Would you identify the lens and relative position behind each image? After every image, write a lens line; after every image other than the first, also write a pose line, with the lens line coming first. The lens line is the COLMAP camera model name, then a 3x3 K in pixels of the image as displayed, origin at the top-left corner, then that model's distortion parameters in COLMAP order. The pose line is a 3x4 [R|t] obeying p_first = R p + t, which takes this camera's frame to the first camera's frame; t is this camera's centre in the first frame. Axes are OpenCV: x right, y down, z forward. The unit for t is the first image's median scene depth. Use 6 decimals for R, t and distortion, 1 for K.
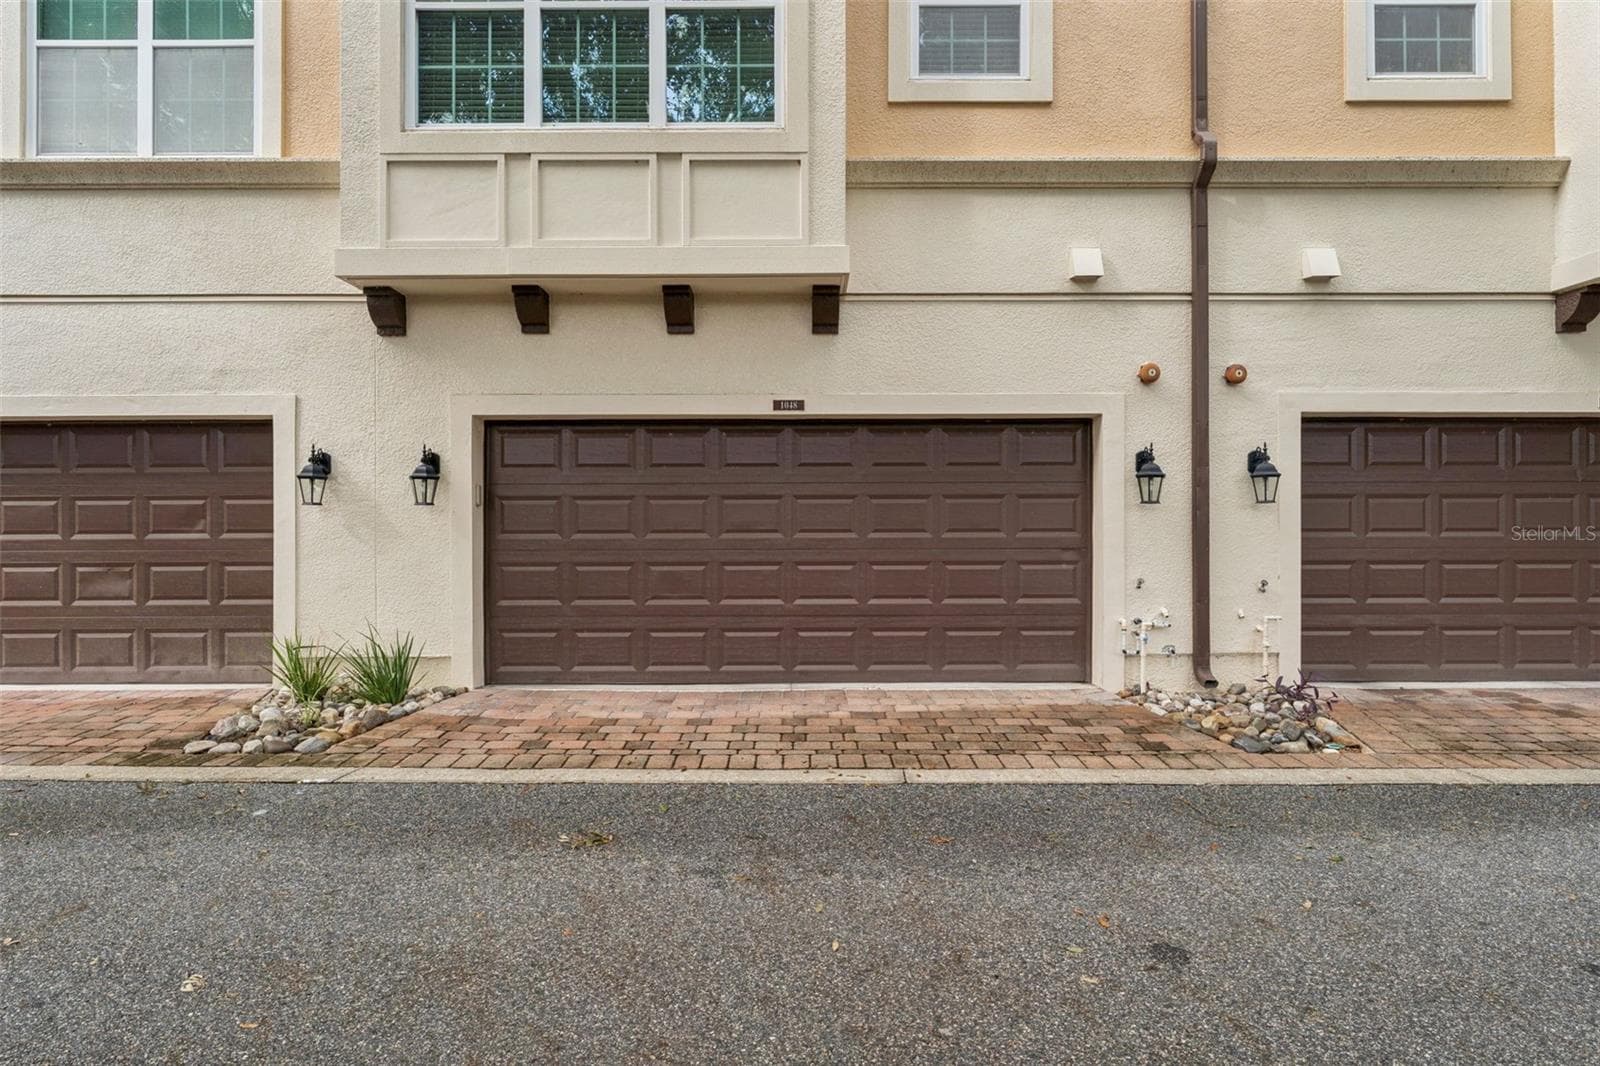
lens RADIAL K [[906.7, 0, 800.3], [0, 906.7, 534.3], [0, 0, 1]] dist [0.000207, 0.000348]
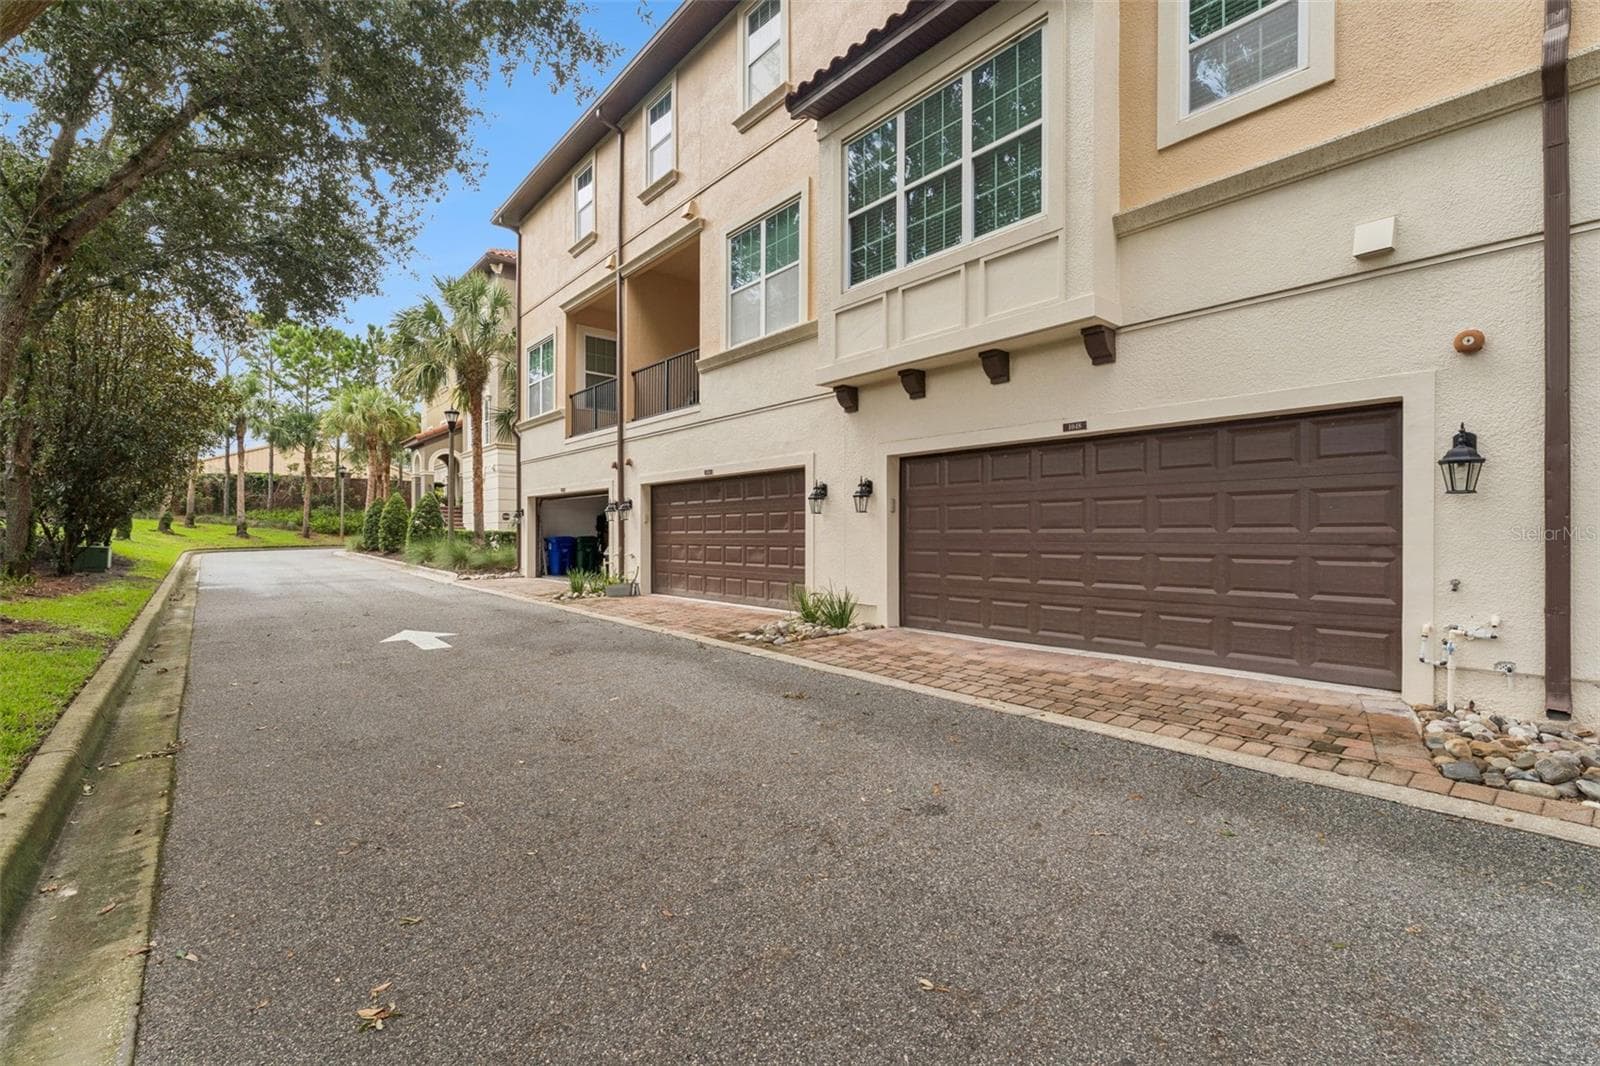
lens RADIAL K [[906.7, 0, 800.9], [0, 906.7, 533.6], [0, 0, 1]] dist [0.000207, 0.000348]
pose [[0.549979, 0.002144, -0.835176, 0.856748], [0.003237, 0.999984, 0.004699, -0.001848], [0.835172, -0.005288, 0.549963, -0.004515]]
